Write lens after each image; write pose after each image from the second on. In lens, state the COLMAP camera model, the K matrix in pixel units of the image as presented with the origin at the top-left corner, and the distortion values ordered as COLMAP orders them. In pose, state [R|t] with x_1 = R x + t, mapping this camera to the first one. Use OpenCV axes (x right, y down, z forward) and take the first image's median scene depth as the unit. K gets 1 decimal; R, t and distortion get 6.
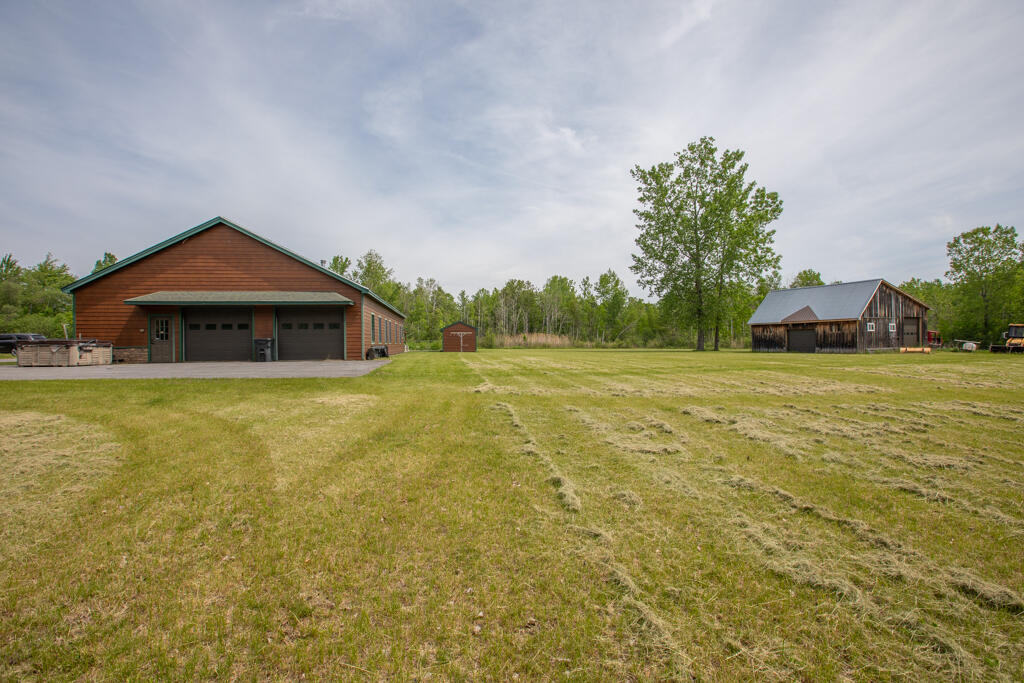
lens RADIAL K [[470.4, 0, 514.8], [0, 470.4, 342.0], [0, 0, 1]] dist [-0.036656, 0.014659]
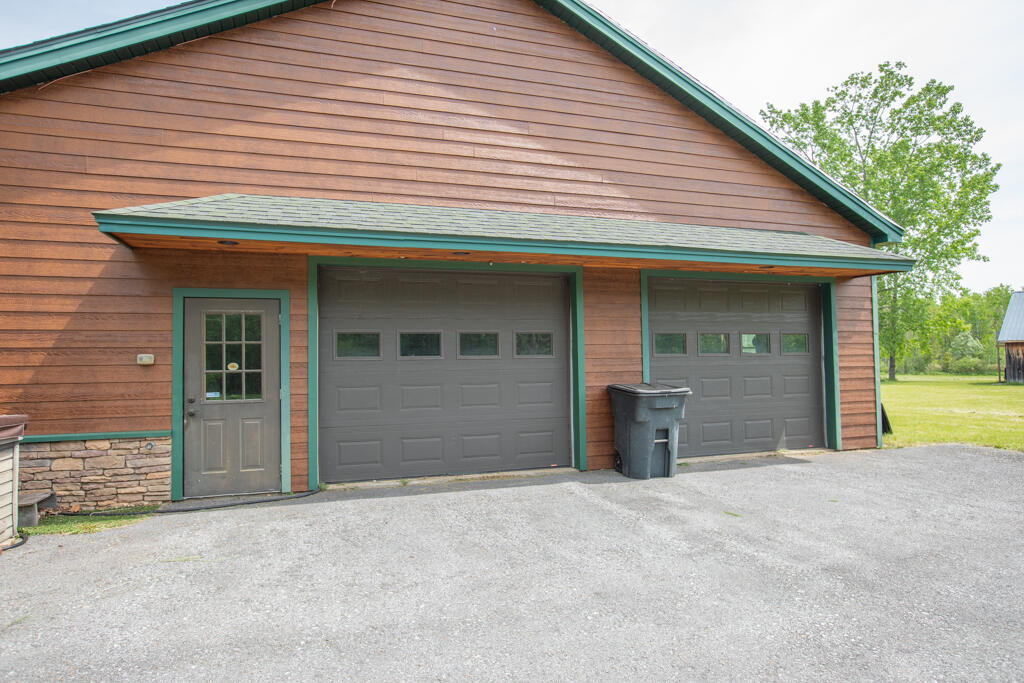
lens RADIAL K [[573.7, 0, 488.9], [0, 573.7, 348.2], [0, 0, 1]] dist [-0.023350, 0.020278]
pose [[0.986145, -0.001071, 0.165881, -0.666448], [0.005915, 0.999570, -0.028711, -0.020597], [-0.165779, 0.029294, 0.985728, 0.675322]]
